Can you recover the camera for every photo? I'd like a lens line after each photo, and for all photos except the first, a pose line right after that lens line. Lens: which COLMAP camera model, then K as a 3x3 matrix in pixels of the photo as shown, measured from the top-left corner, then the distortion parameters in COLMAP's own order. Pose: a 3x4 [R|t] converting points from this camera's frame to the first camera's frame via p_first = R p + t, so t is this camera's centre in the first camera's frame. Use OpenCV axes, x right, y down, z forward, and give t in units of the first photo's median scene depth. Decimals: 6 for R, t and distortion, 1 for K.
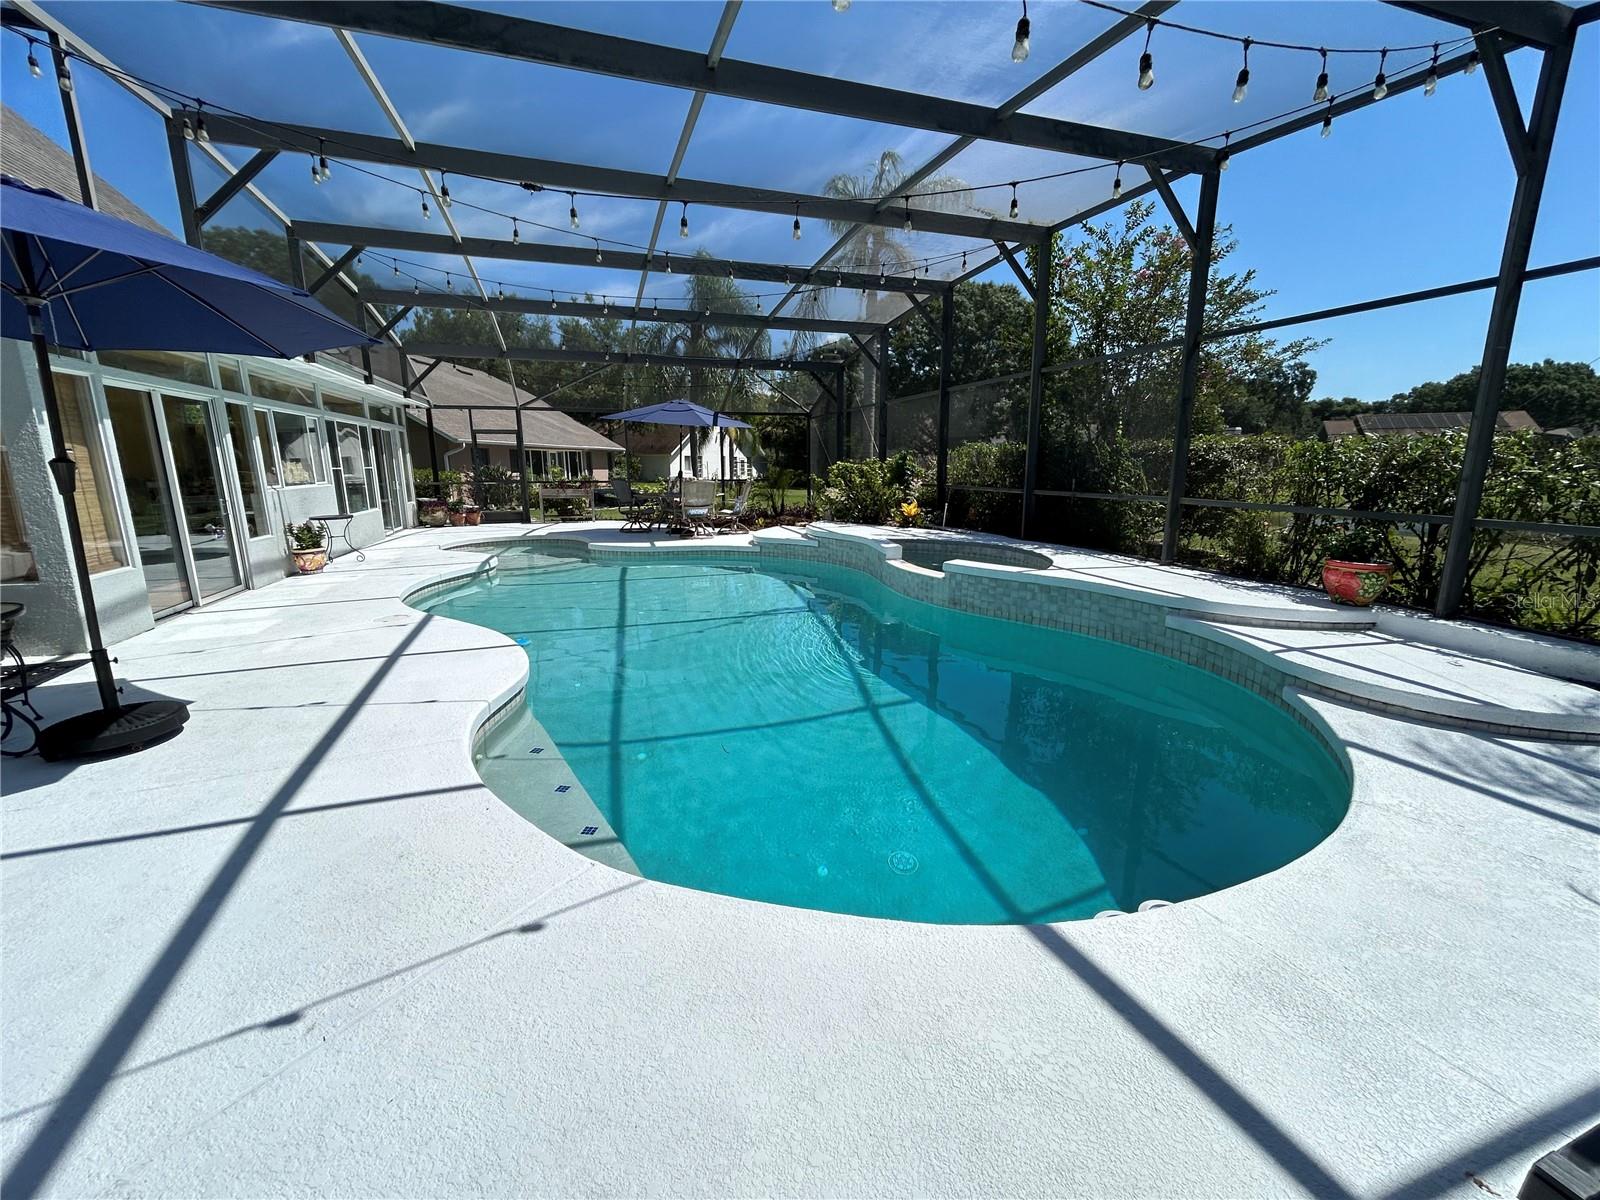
lens RADIAL K [[653.4, 0, 800.0], [0, 653.4, 600.0], [0, 0, 1]] dist [0.000771, 0.000296]
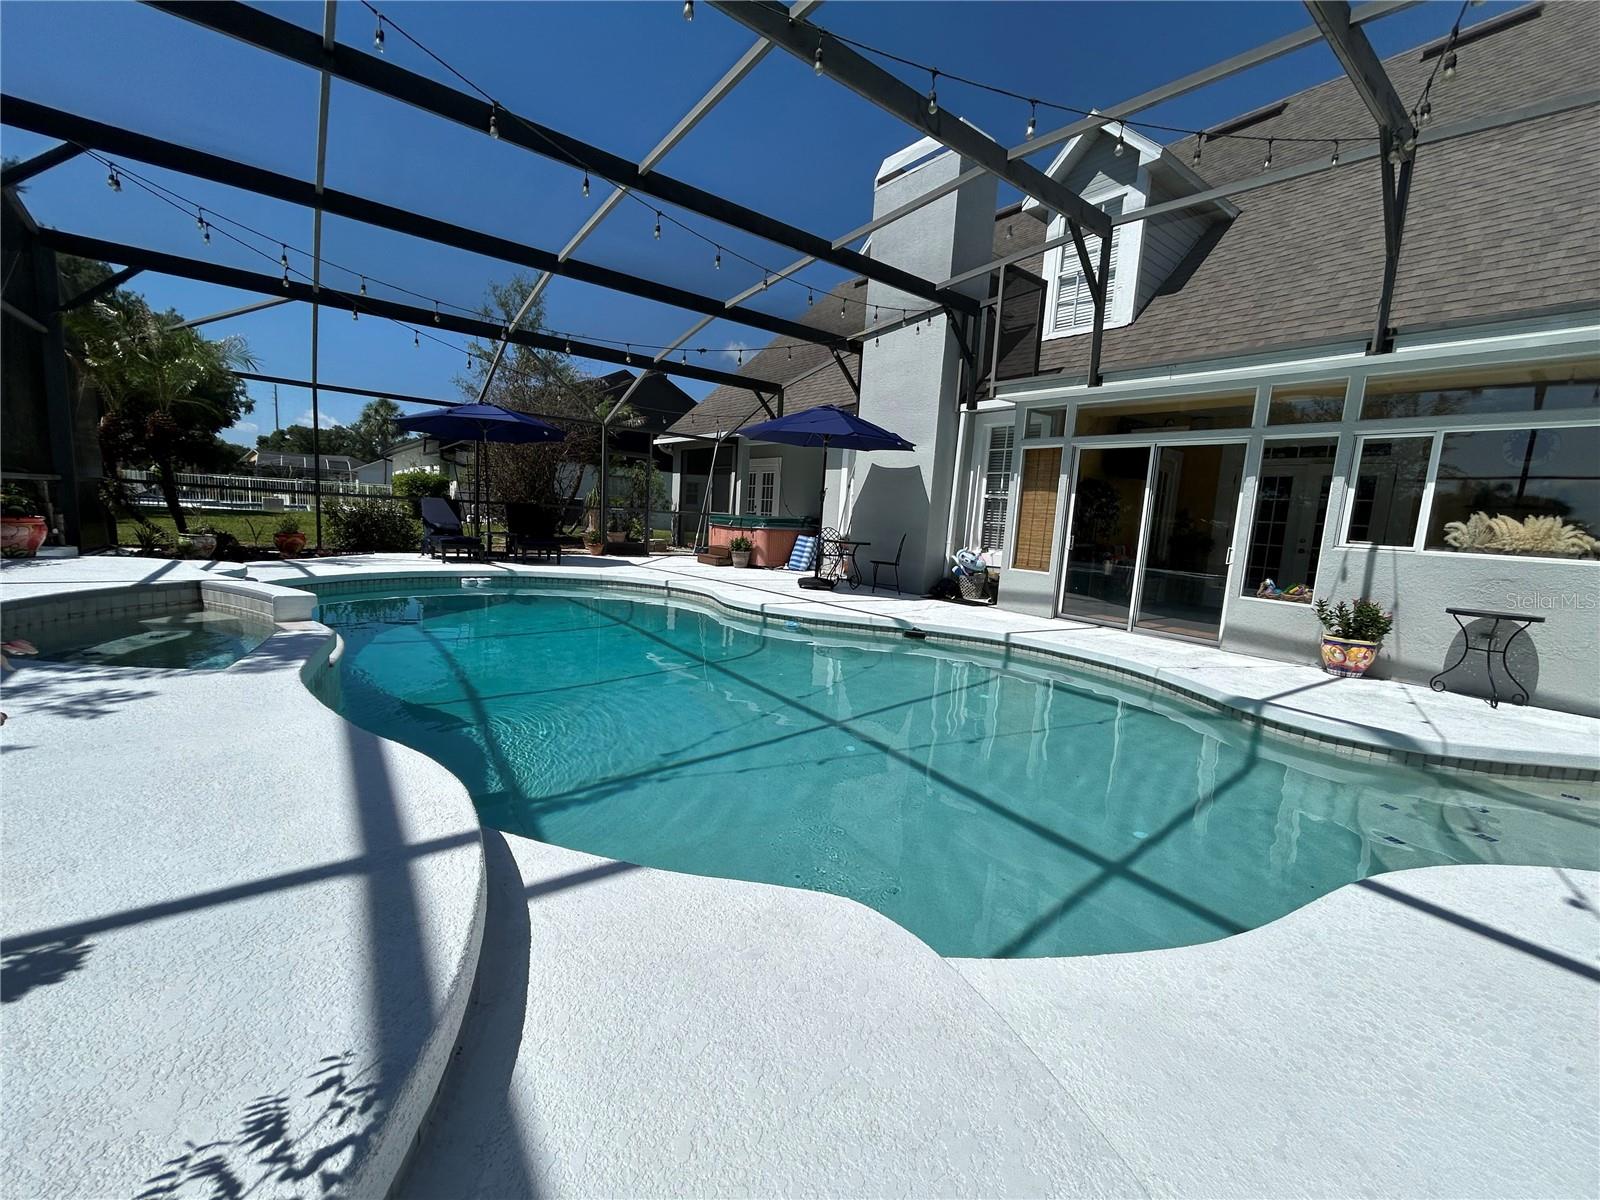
lens RADIAL K [[645.0, 0, 797.6], [0, 645.0, 594.3], [0, 0, 1]] dist [0.001769, -0.007427]
pose [[-0.942530, -0.016940, -0.333692, -0.013923], [-0.128455, 0.940328, 0.315092, -0.317802], [0.308442, 0.339848, -0.888463, 1.744296]]
